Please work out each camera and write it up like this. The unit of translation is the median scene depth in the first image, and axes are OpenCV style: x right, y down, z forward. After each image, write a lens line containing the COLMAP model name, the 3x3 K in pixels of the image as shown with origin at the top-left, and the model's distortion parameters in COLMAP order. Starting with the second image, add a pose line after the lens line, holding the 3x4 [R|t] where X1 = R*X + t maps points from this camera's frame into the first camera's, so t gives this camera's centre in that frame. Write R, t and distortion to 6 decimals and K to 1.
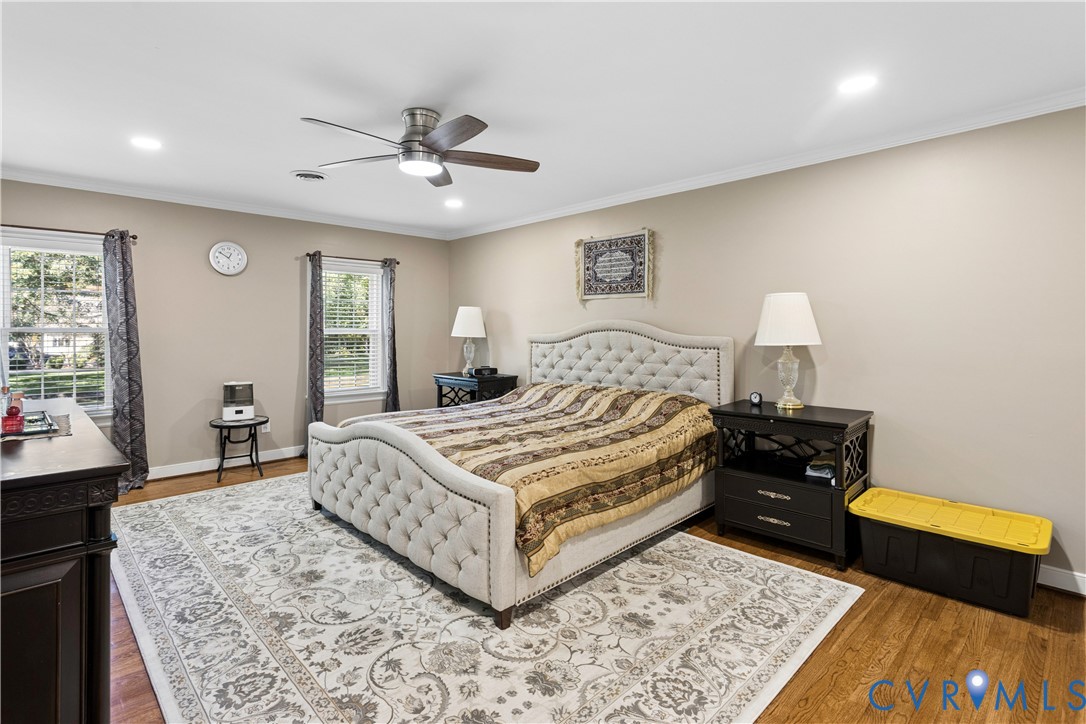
lens RADIAL K [[524.7, 0, 523.5], [0, 524.7, 330.2], [0, 0, 1]] dist [0.003344, -0.000055]
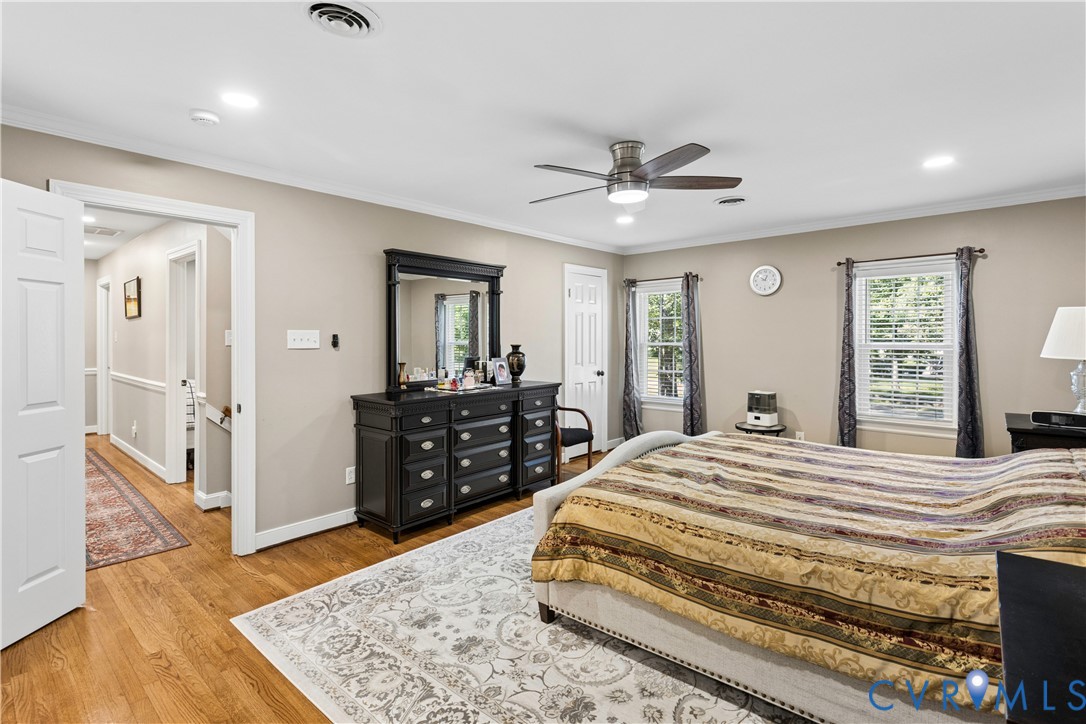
lens RADIAL K [[524.7, 0, 547.0], [0, 524.7, 342.3], [0, 0, 1]] dist [0.003344, -0.000055]
pose [[0.098696, 0.003867, -0.995110, 0.880588], [-0.001949, 0.999991, 0.003692, -0.013399], [0.995116, 0.001575, 0.098703, 0.754652]]
